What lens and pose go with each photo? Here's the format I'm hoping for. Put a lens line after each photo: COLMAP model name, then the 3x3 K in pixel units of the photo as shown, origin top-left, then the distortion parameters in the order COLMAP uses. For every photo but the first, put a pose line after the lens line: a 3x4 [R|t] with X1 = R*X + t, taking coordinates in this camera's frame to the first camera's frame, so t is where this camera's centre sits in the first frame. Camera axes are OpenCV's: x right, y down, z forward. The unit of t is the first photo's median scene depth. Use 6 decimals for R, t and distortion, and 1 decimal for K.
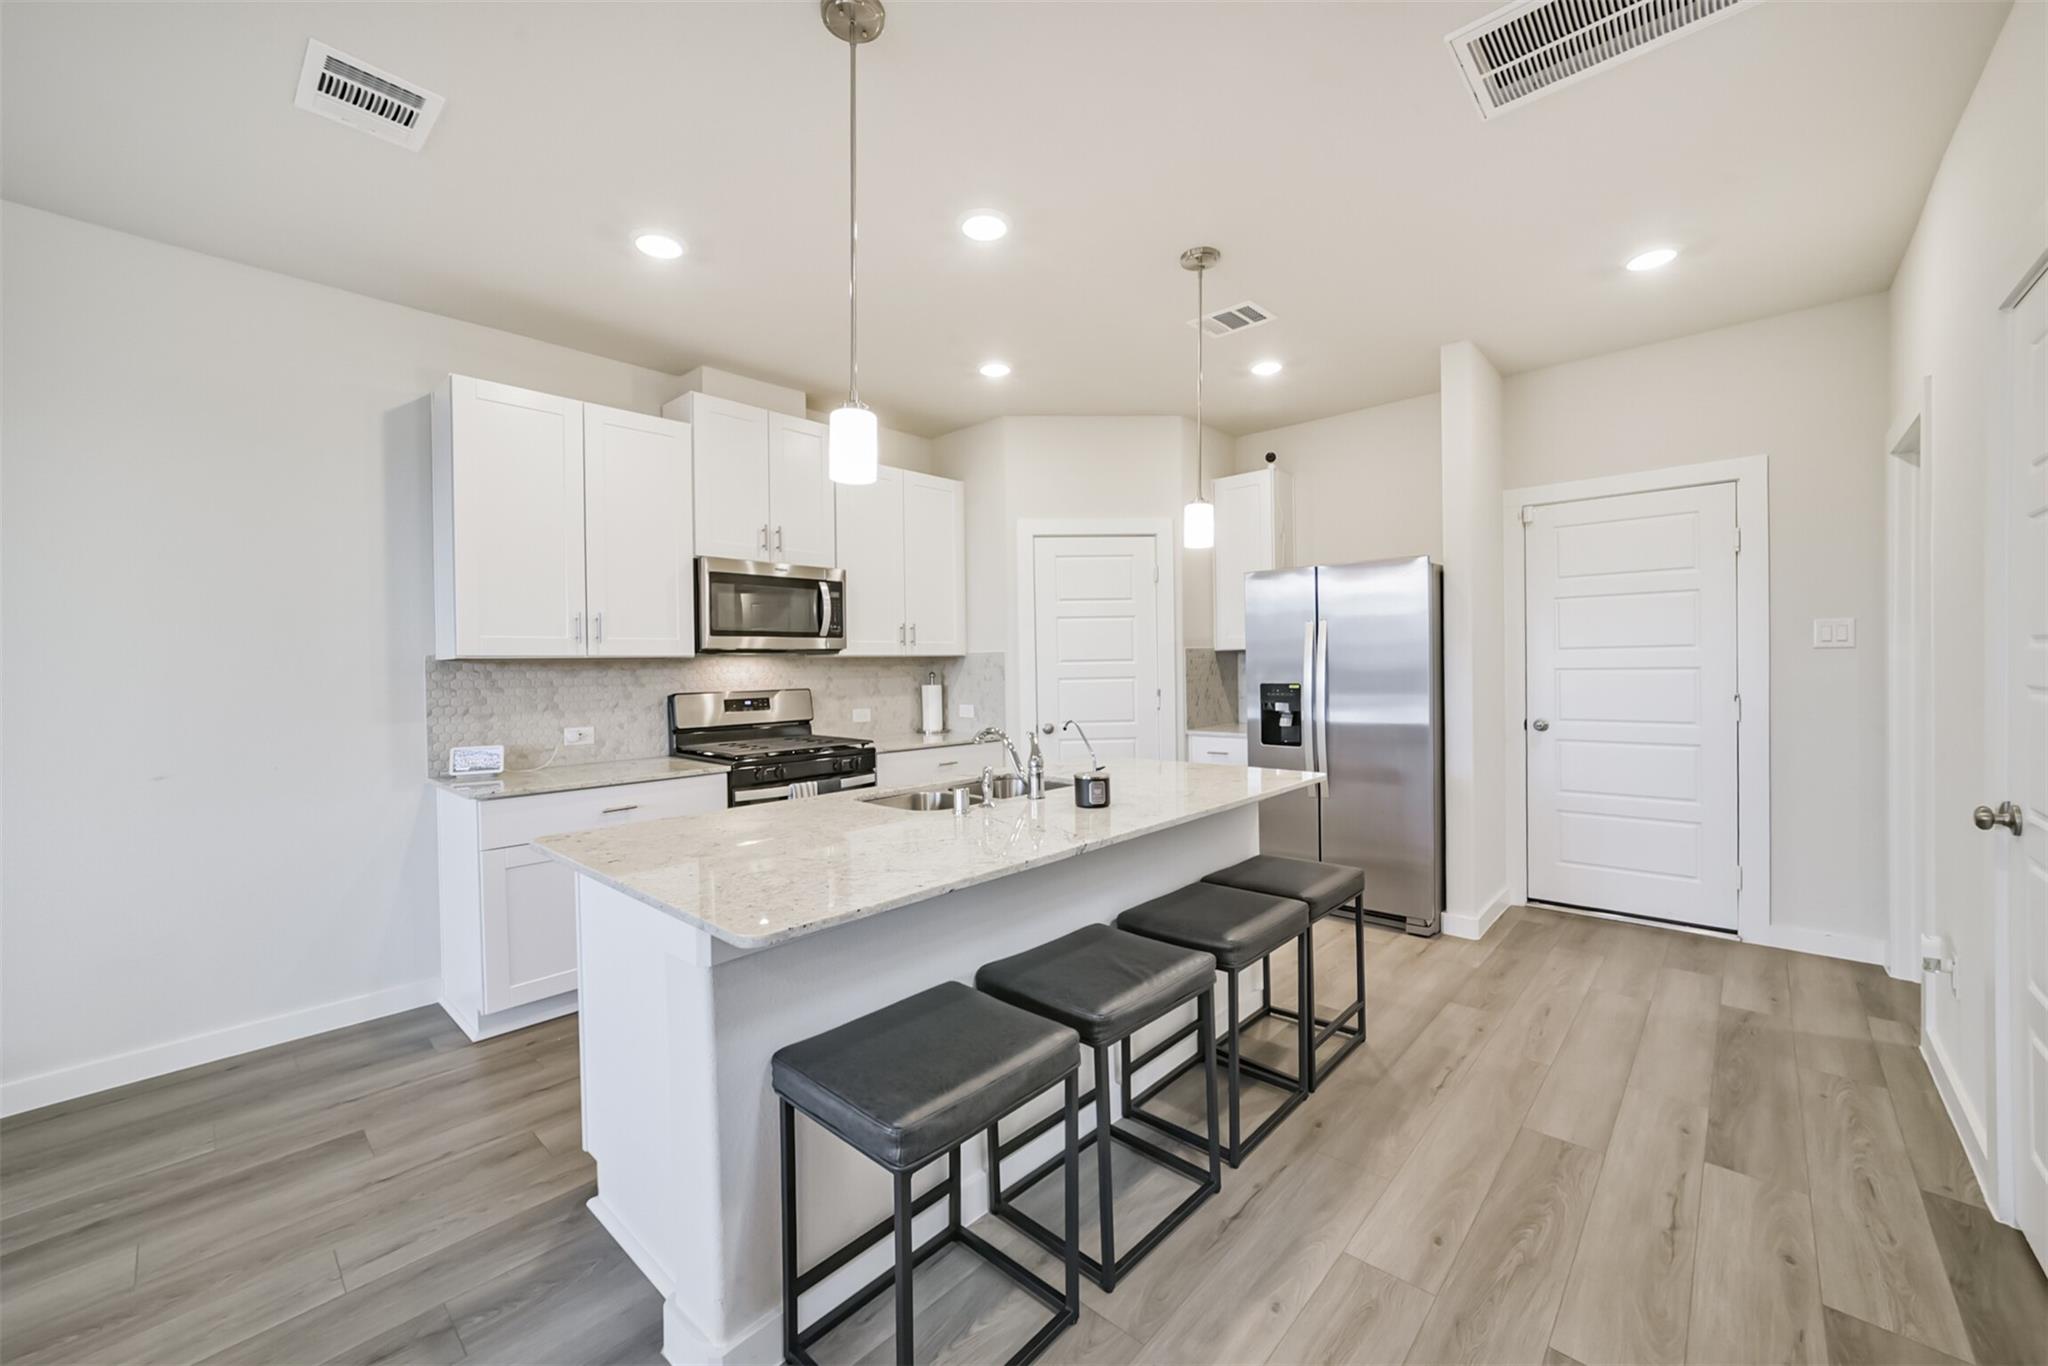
lens RADIAL K [[788.7, 0, 1030.1], [0, 788.7, 677.5], [0, 0, 1]] dist [-0.016431, 0.005881]
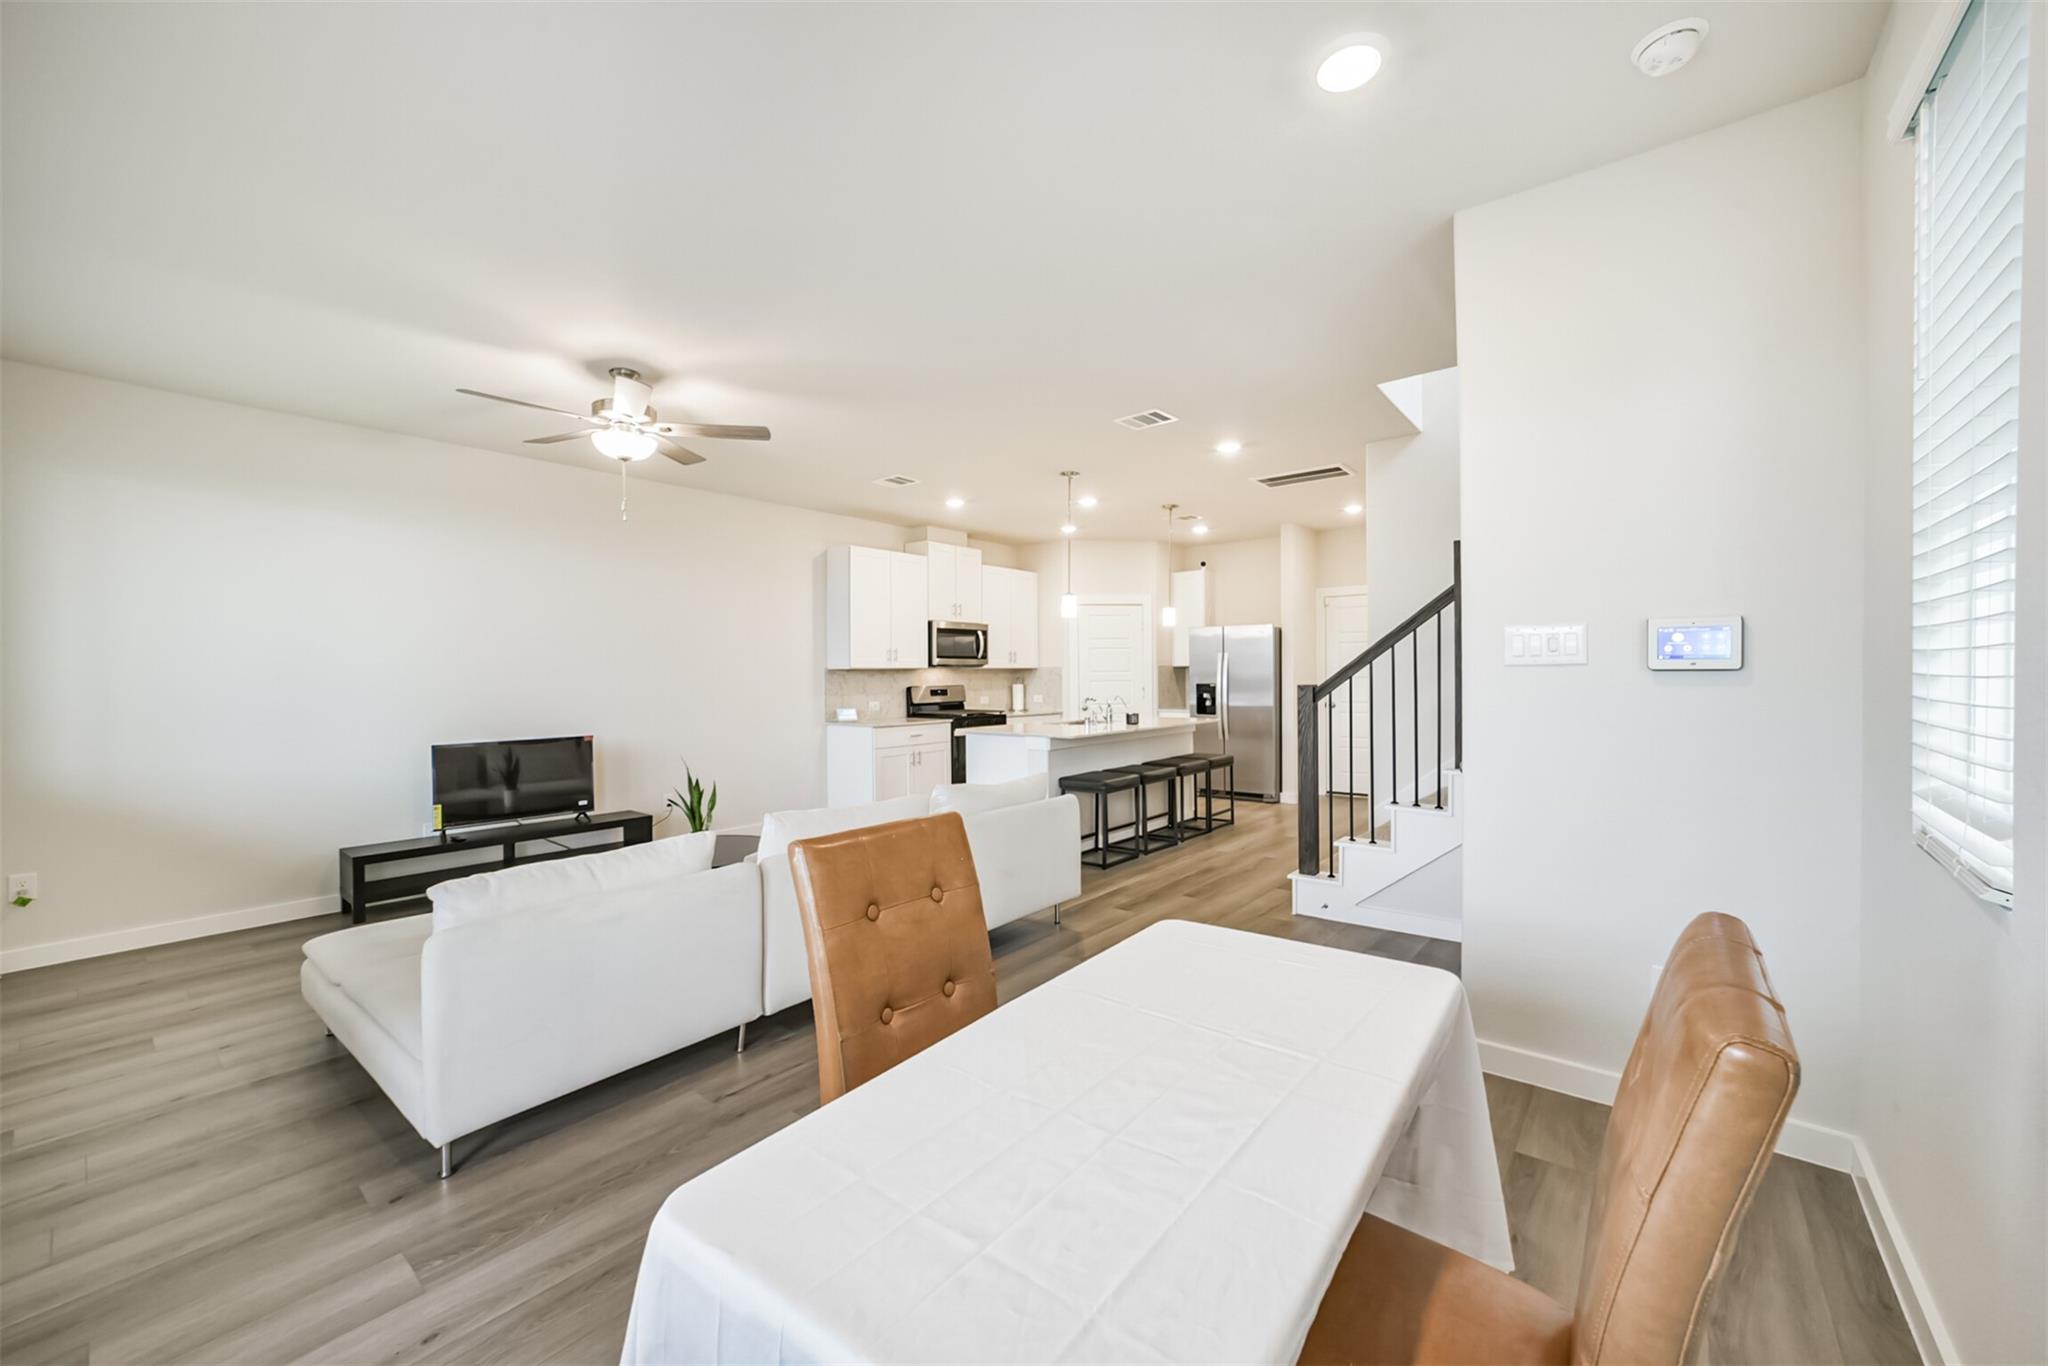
lens RADIAL K [[788.7, 0, 1027.9], [0, 788.7, 679.3], [0, 0, 1]] dist [-0.016431, 0.005881]
pose [[0.998388, 0.007235, 0.056298, -0.280297], [-0.006673, 0.999926, -0.010160, 0.022300], [-0.056367, 0.009768, 0.998362, -1.105502]]
